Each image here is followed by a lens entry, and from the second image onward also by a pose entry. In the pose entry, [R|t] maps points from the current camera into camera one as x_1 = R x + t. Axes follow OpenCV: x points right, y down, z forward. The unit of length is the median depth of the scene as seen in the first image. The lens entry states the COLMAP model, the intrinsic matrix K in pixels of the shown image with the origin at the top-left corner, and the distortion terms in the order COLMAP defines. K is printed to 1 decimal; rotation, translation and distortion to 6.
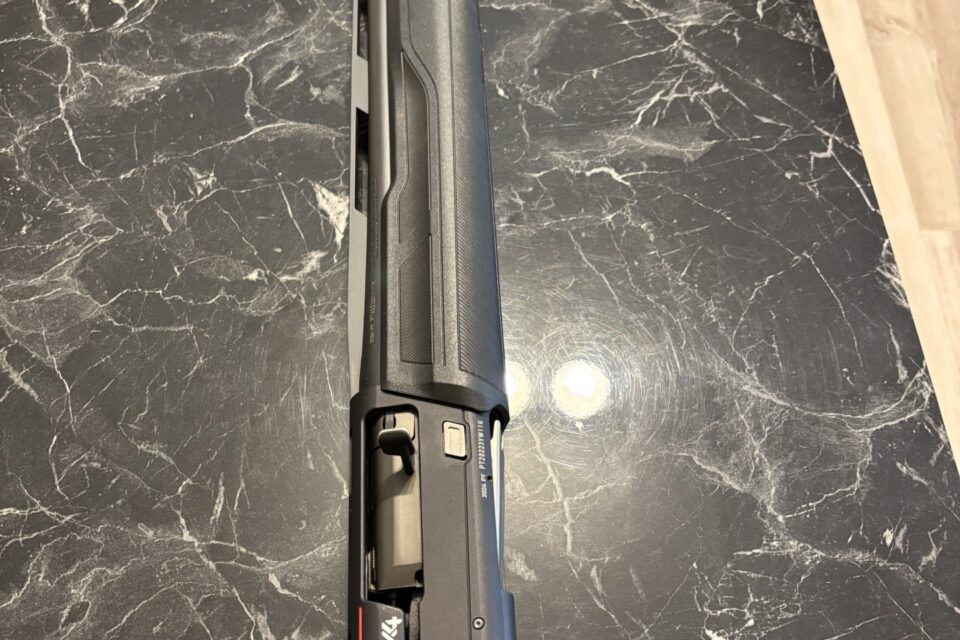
lens RADIAL K [[982.5, 0, 478.4], [0, 982.5, 323.2], [0, 0, 1]] dist [0.005269, 0.000000]
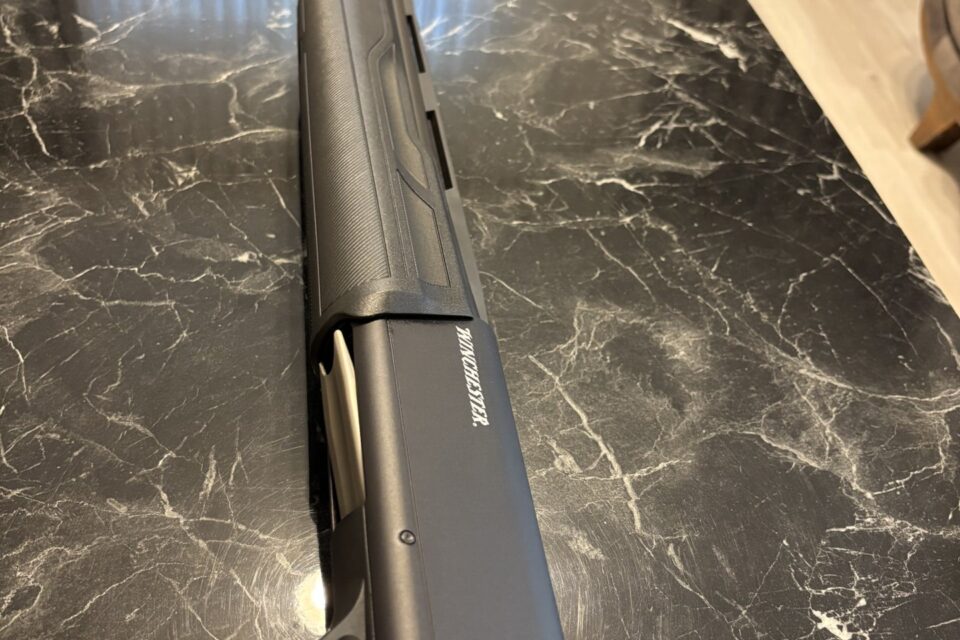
lens RADIAL K [[982.5, 0, 467.9], [0, 982.5, 326.4], [0, 0, 1]] dist [0.005269, 0.000000]
pose [[0.994447, 0.012278, 0.104518, -0.125943], [0.013746, 0.969507, -0.244676, 0.239711], [-0.104335, 0.244754, 0.963955, 0.150648]]
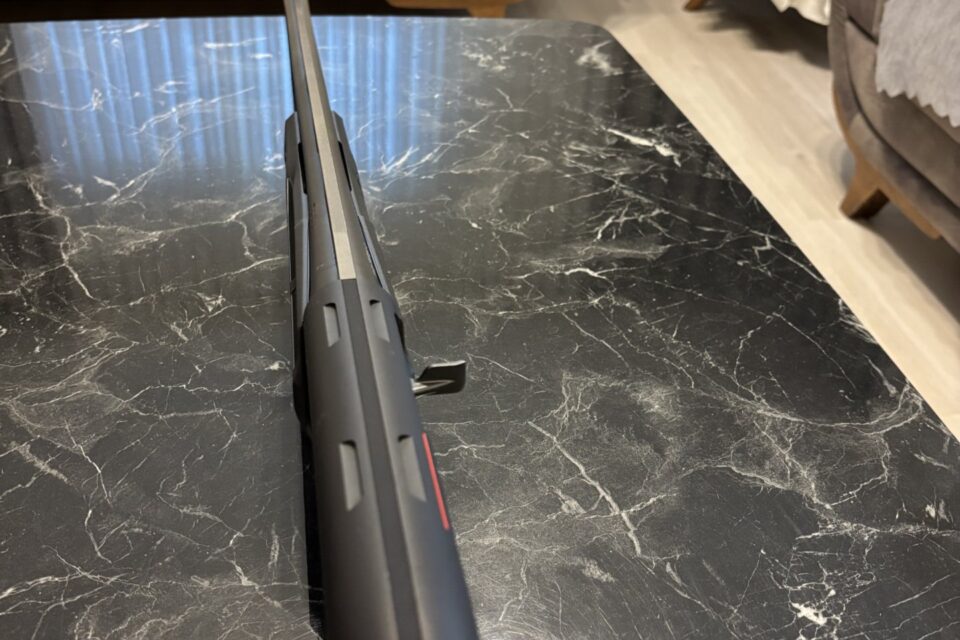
lens RADIAL K [[982.5, 0, 468.1], [0, 982.5, 326.7], [0, 0, 1]] dist [0.005269, 0.000000]
pose [[0.987046, -0.080545, 0.138756, -0.175717], [0.124597, 0.929676, -0.346667, 0.305597], [-0.101075, 0.359465, 0.927669, 0.015474]]
